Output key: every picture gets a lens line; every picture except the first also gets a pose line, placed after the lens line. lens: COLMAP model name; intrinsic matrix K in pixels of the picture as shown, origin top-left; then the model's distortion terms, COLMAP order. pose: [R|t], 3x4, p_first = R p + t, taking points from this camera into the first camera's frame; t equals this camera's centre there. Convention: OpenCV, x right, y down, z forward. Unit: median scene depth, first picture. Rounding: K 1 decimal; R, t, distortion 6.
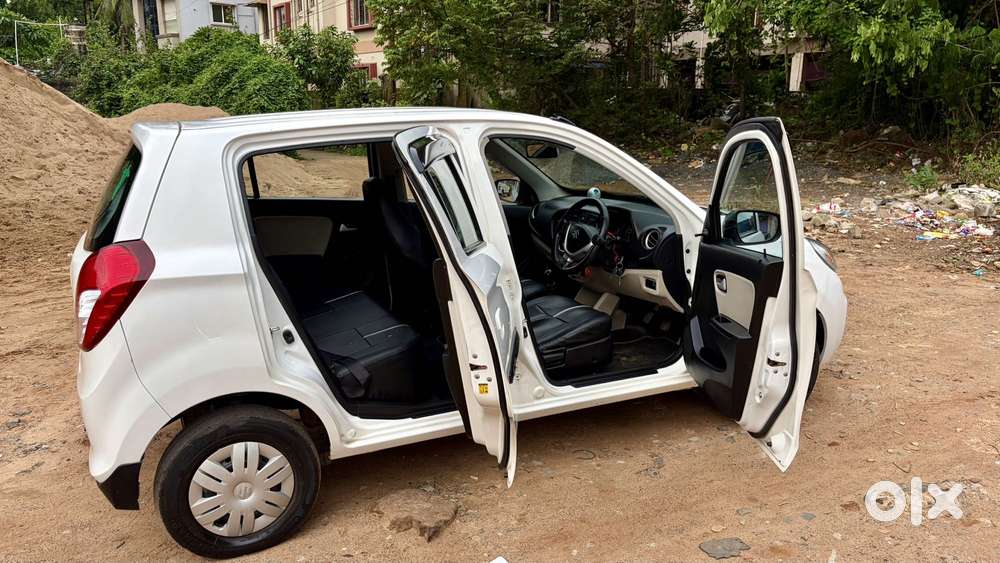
lens RADIAL K [[758.8, 0, 499.2], [0, 758.8, 283.8], [0, 0, 1]] dist [0.035977, -0.032990]
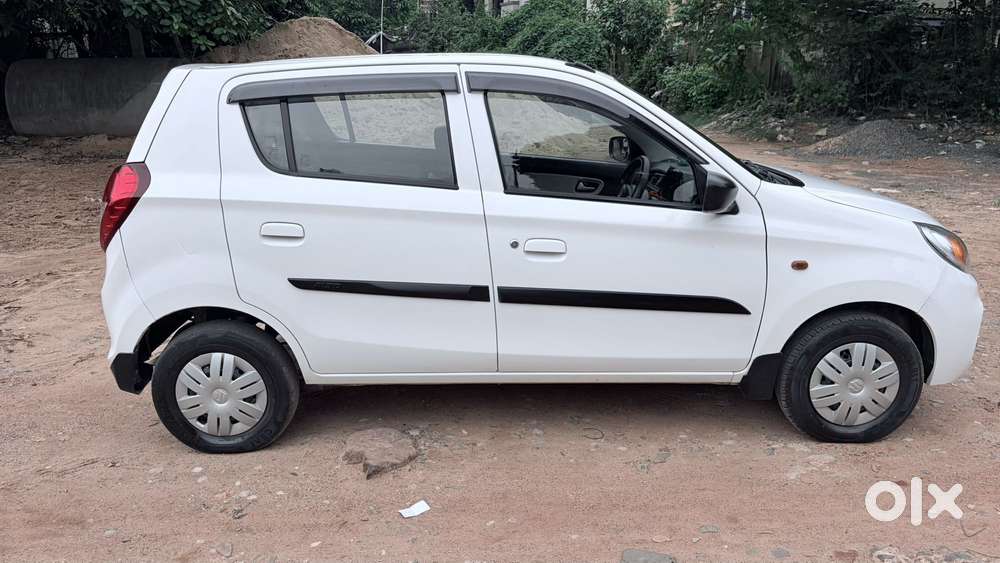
lens RADIAL K [[758.8, 0, 502.1], [0, 758.8, 284.0], [0, 0, 1]] dist [0.035977, -0.032990]
pose [[0.912060, 0.120091, -0.392077, 0.430965], [-0.103447, 0.992613, 0.063389, -0.003909], [0.396793, -0.017256, 0.917746, 0.136857]]
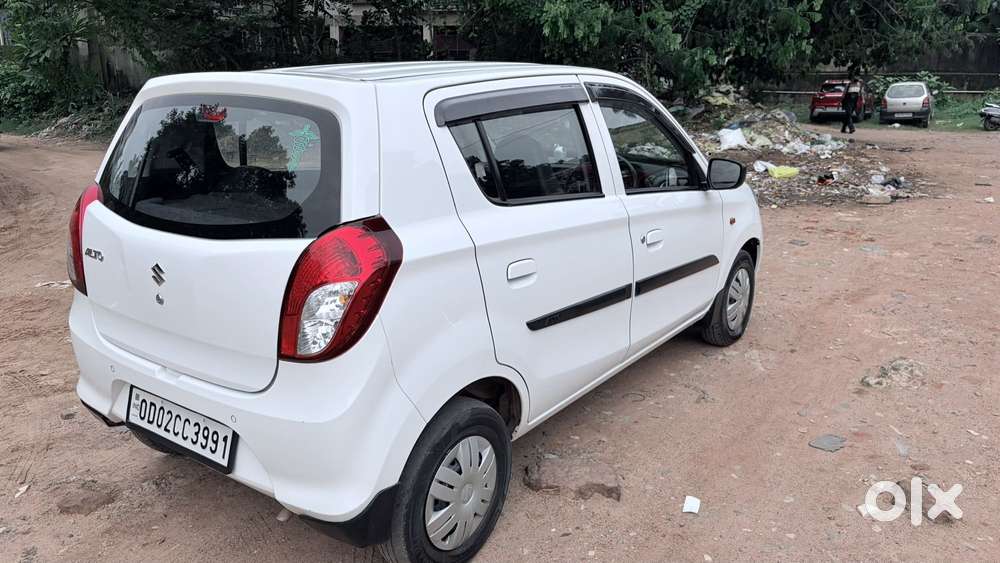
lens RADIAL K [[758.8, 0, 505.9], [0, 758.8, 281.4], [0, 0, 1]] dist [0.035977, -0.032990]
pose [[0.871592, -0.113862, 0.476825, -0.647920], [0.097463, 0.993484, 0.059083, -0.018470], [-0.480446, -0.005023, 0.877010, 0.196921]]
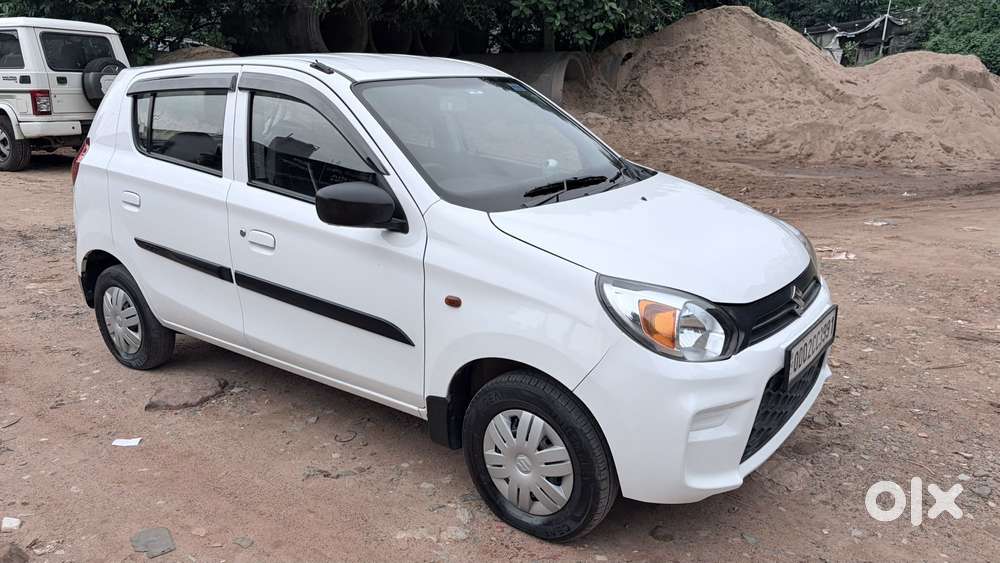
lens RADIAL K [[758.8, 0, 501.1], [0, 758.8, 278.6], [0, 0, 1]] dist [0.035977, -0.032990]
pose [[0.471369, 0.250046, -0.845747, 1.143705], [-0.203291, 0.963948, 0.171689, -0.190553], [0.858186, 0.091004, 0.505208, 0.833273]]
